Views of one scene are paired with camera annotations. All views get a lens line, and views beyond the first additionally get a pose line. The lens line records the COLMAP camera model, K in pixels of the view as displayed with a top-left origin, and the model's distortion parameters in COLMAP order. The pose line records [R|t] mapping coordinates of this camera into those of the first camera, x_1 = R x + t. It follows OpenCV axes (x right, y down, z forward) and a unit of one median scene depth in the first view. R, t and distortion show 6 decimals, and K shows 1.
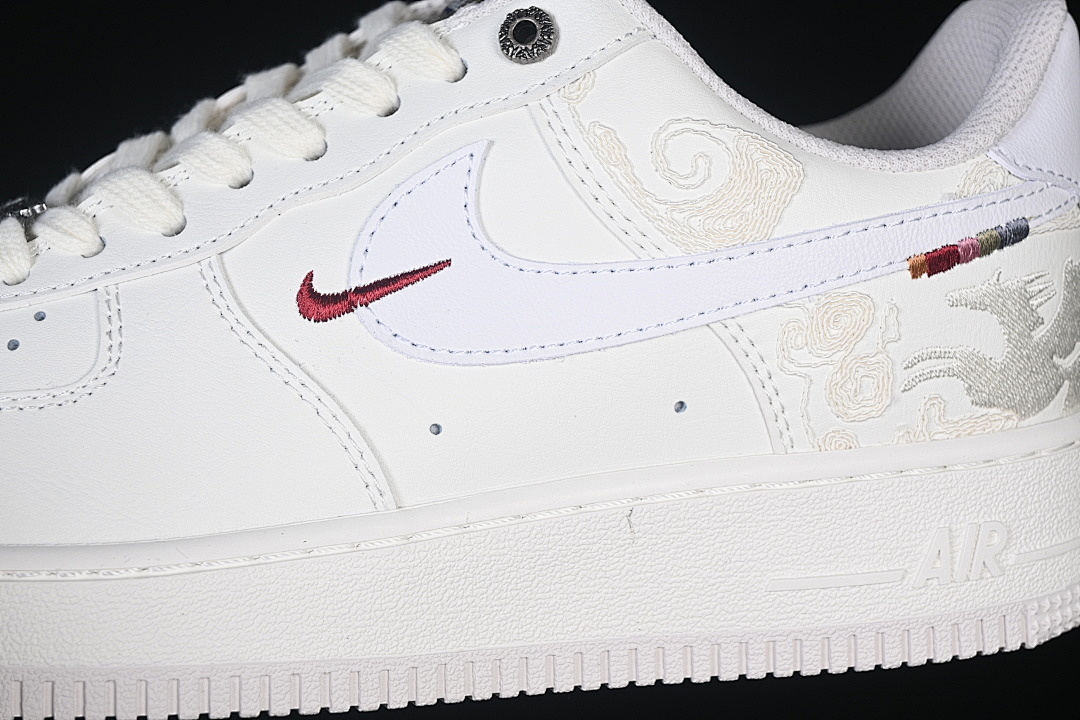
lens RADIAL K [[1981.1, 0, 540.0], [0, 1981.1, 360.0], [0, 0, 1]] dist [0.156672, 0.074692]
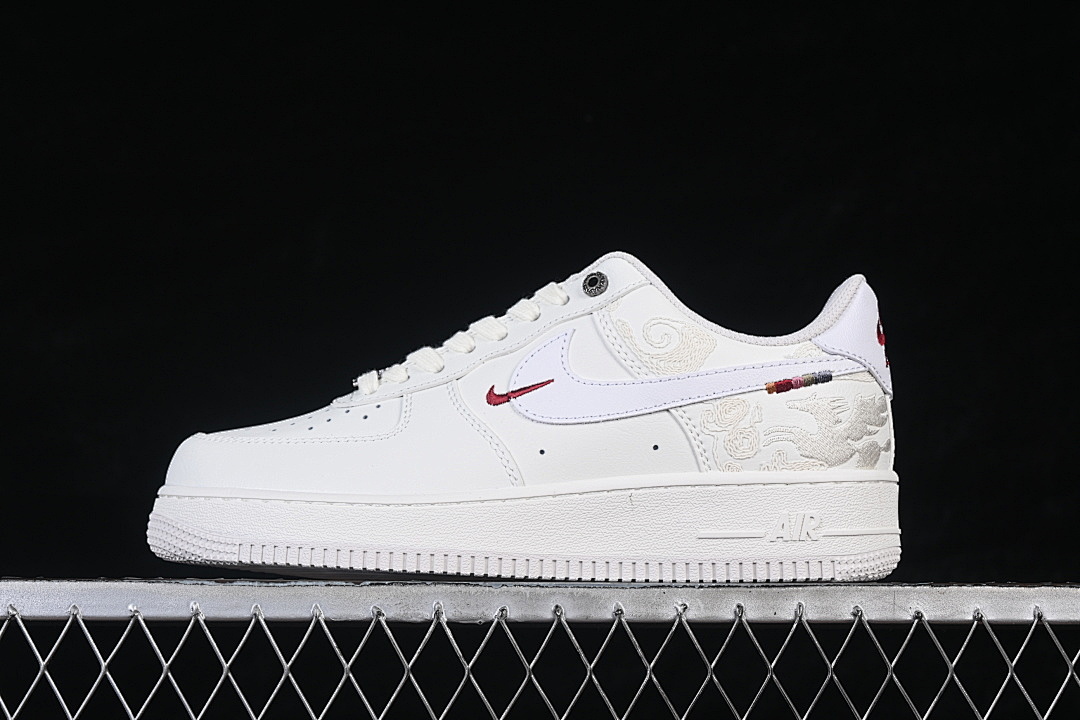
lens RADIAL K [[1981.1, 0, 540.0], [0, 1981.1, 360.0], [0, 0, 1]] dist [0.156672, 0.074692]
pose [[0.981314, 0.007571, -0.192263, 0.362248], [-0.043579, 0.982005, -0.183760, 0.332949], [0.187412, 0.188705, 0.963985, -1.139544]]
